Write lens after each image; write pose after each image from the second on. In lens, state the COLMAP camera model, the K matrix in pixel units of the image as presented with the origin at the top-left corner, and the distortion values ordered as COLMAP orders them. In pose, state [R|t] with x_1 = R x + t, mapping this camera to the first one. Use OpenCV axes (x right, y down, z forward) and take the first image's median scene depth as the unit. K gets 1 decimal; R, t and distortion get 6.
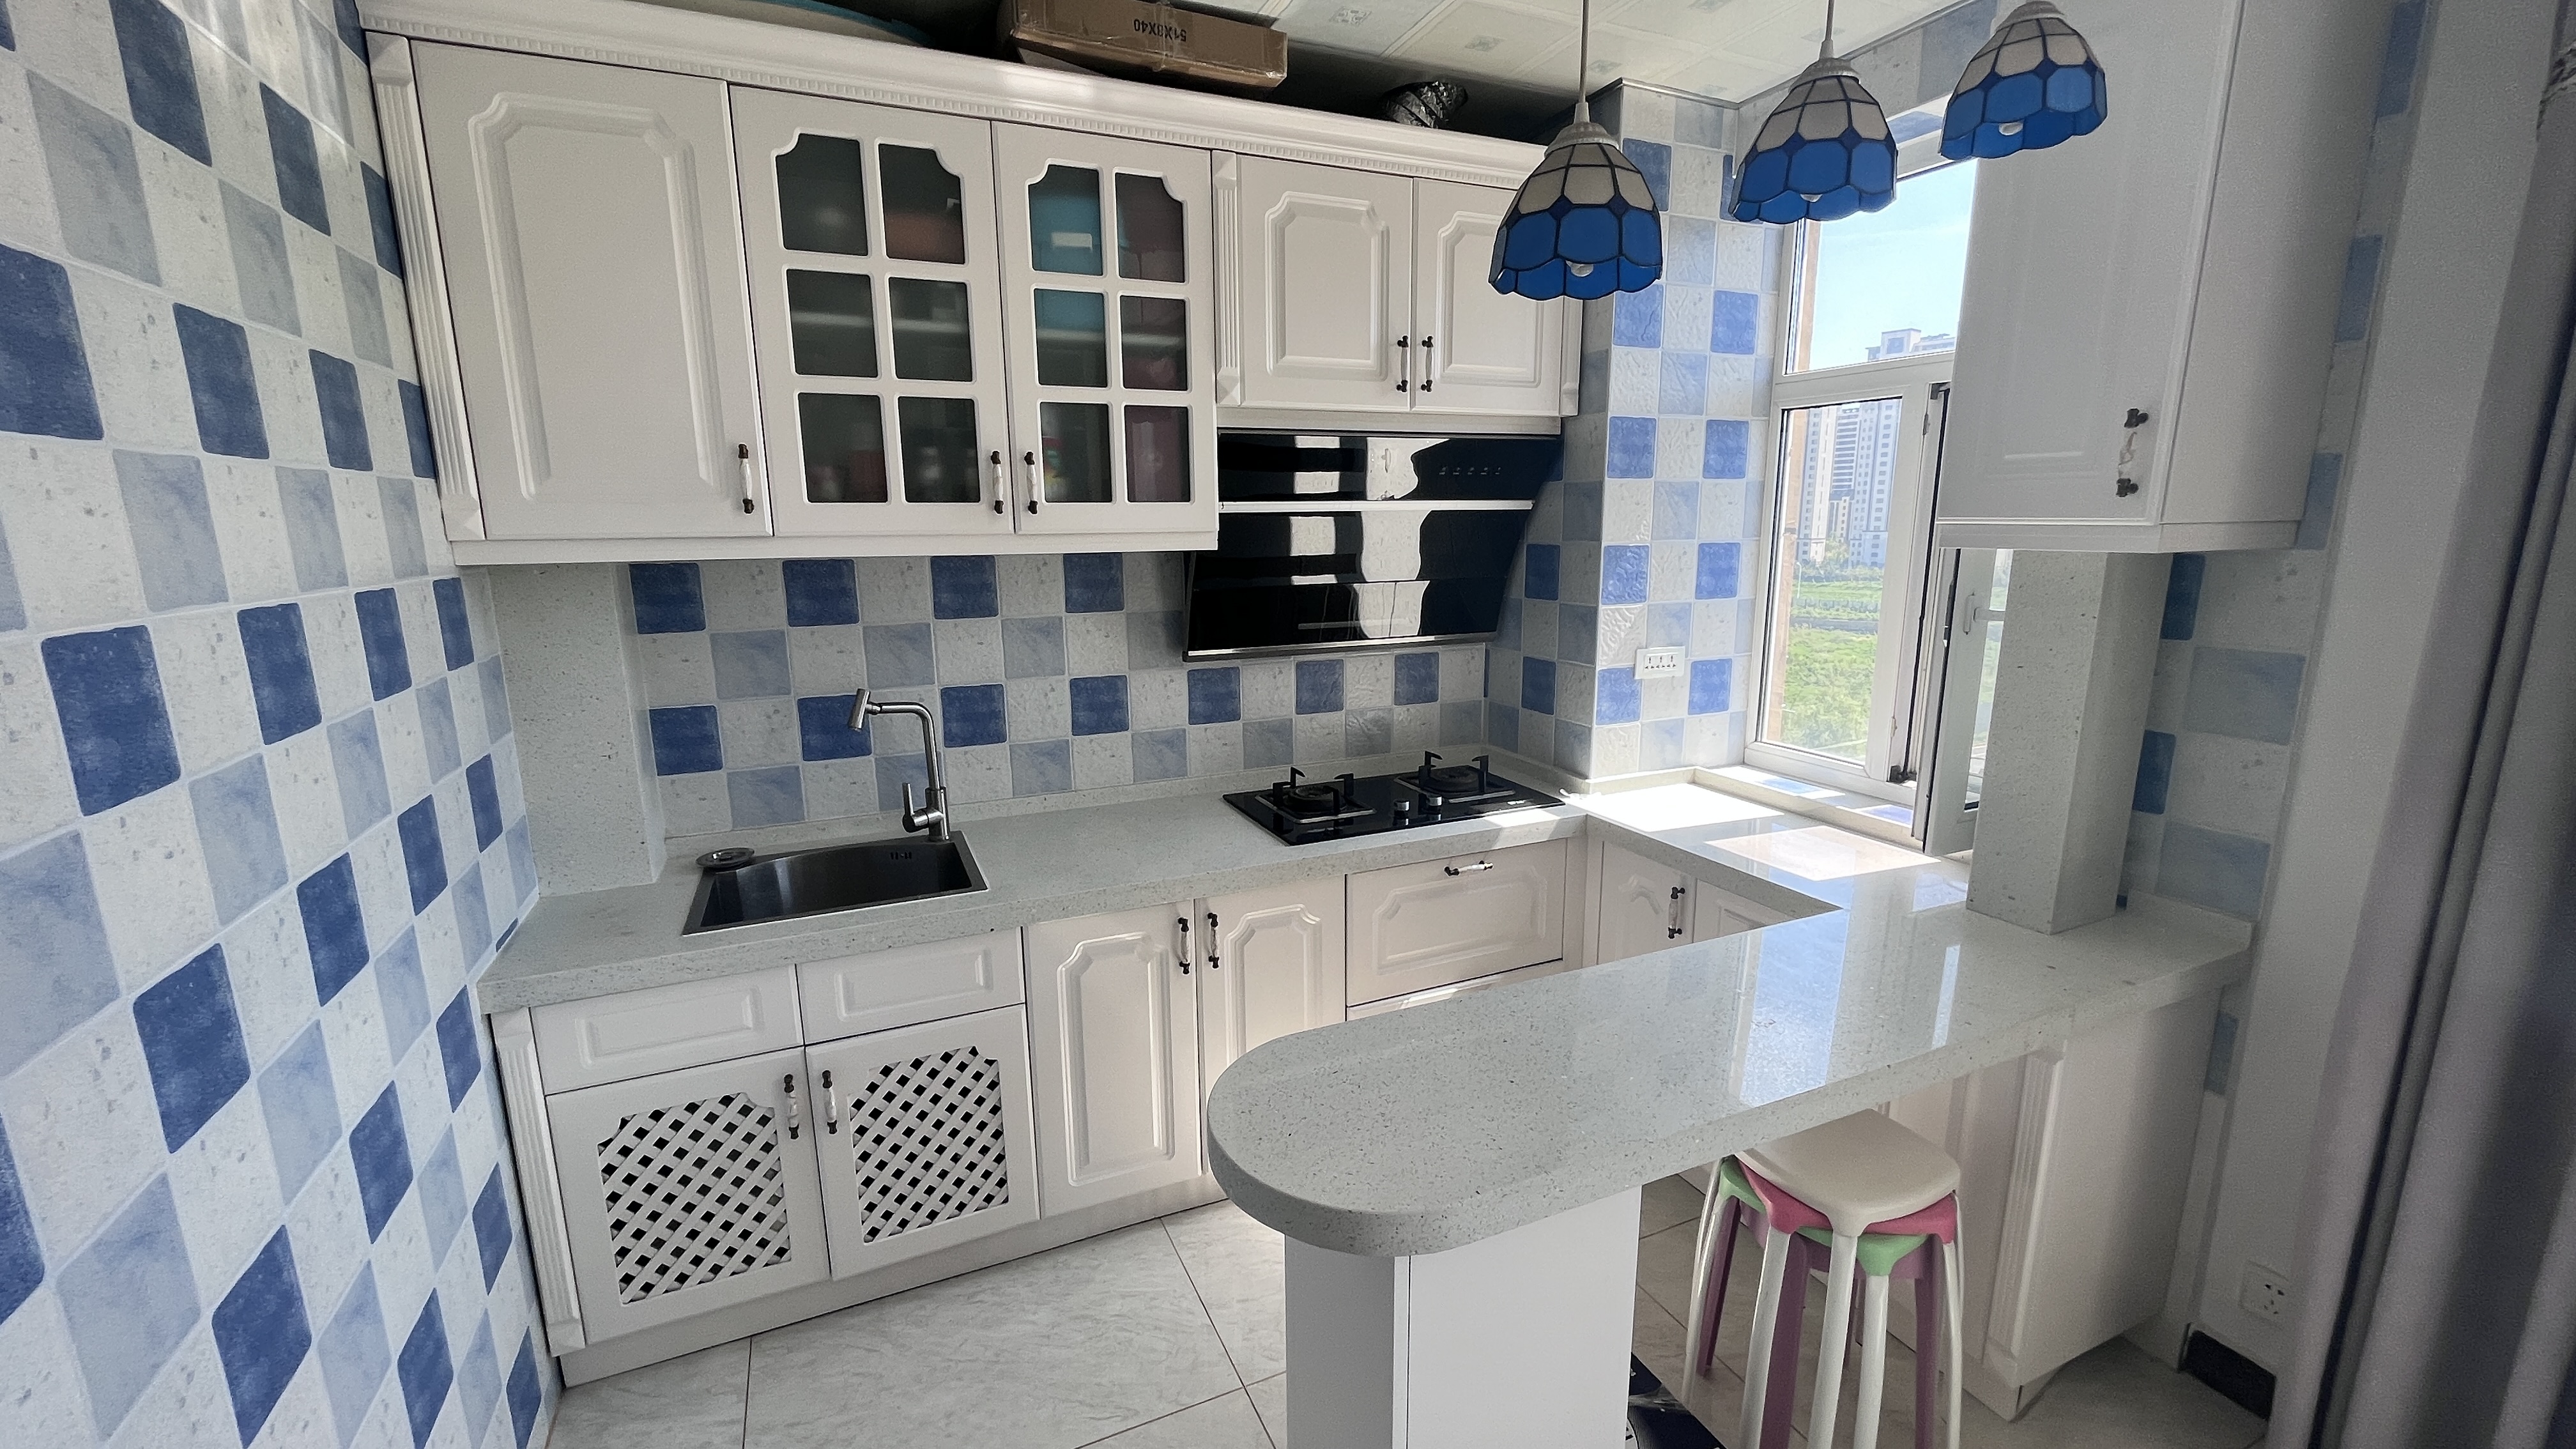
lens RADIAL K [[1047.5, 0, 1292.5], [0, 1047.5, 724.6], [0, 0, 1]] dist [0.004002, 0.000324]
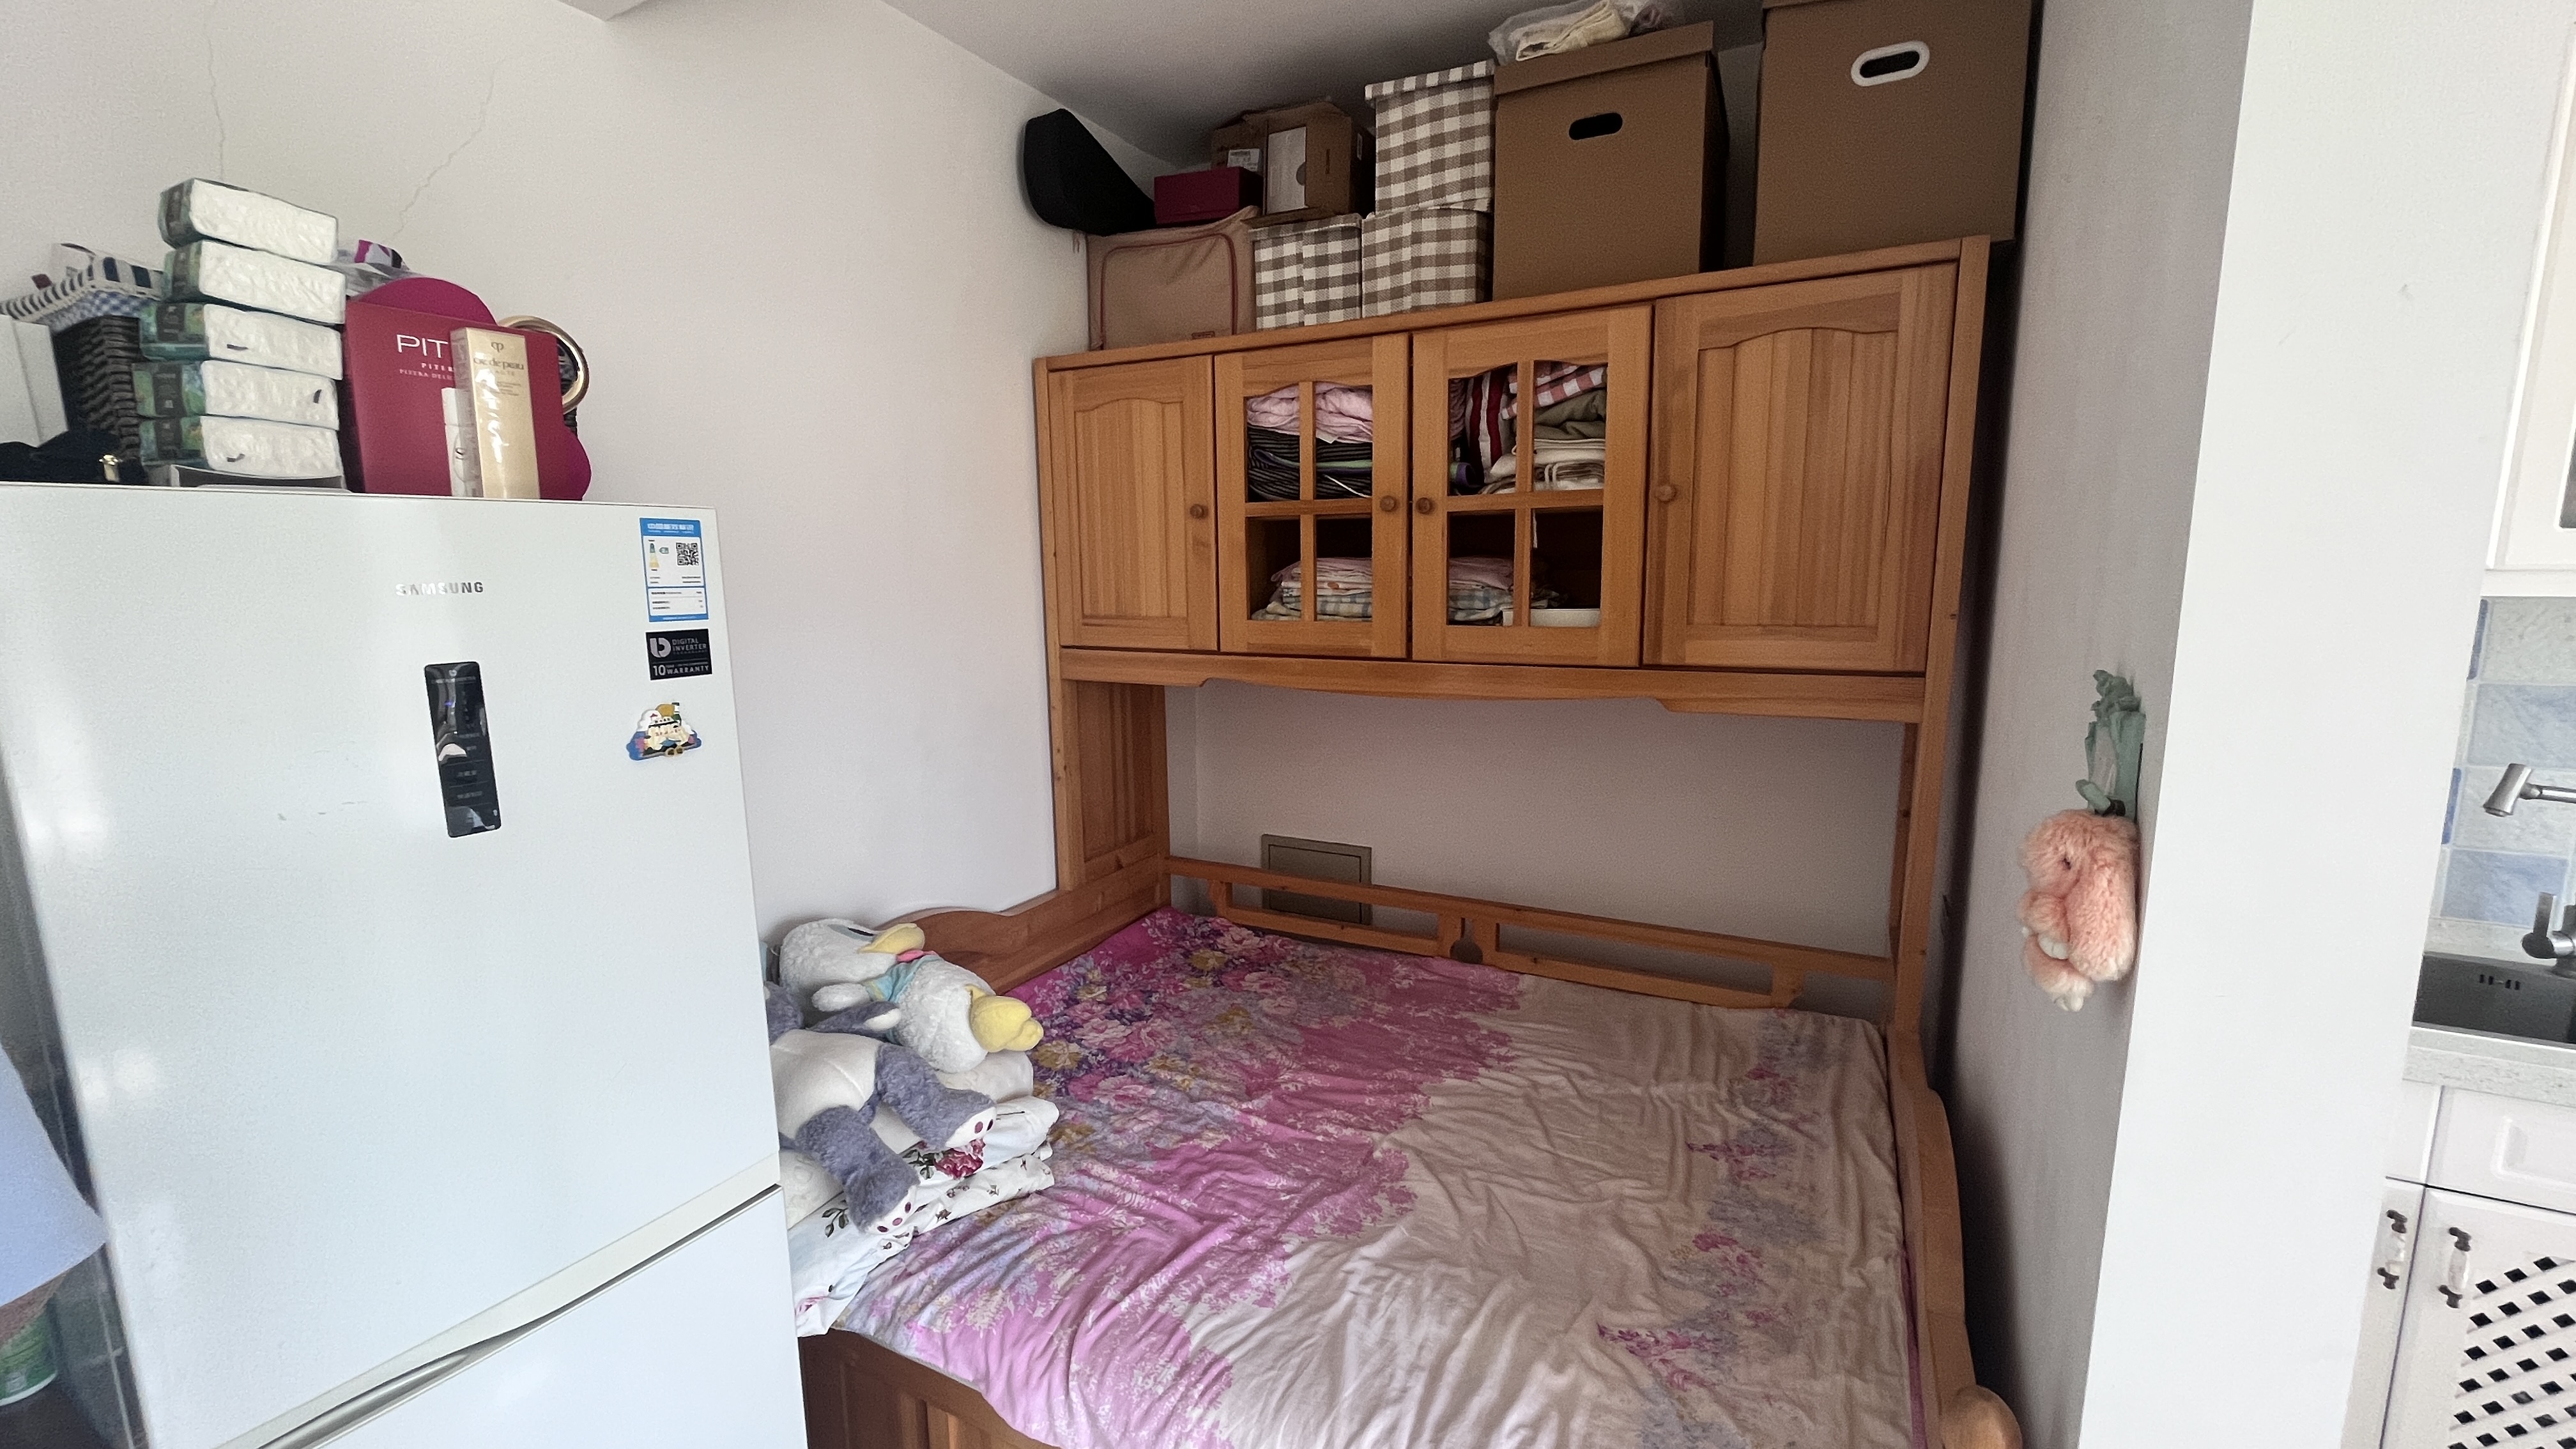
lens RADIAL K [[1047.5, 0, 1288.2], [0, 1047.5, 726.4], [0, 0, 1]] dist [0.004002, 0.000324]
pose [[0.614527, 0.125805, -0.778800, -0.400381], [-0.153134, 0.987448, 0.038676, 0.053237], [0.773890, 0.095494, 0.626079, -0.232660]]
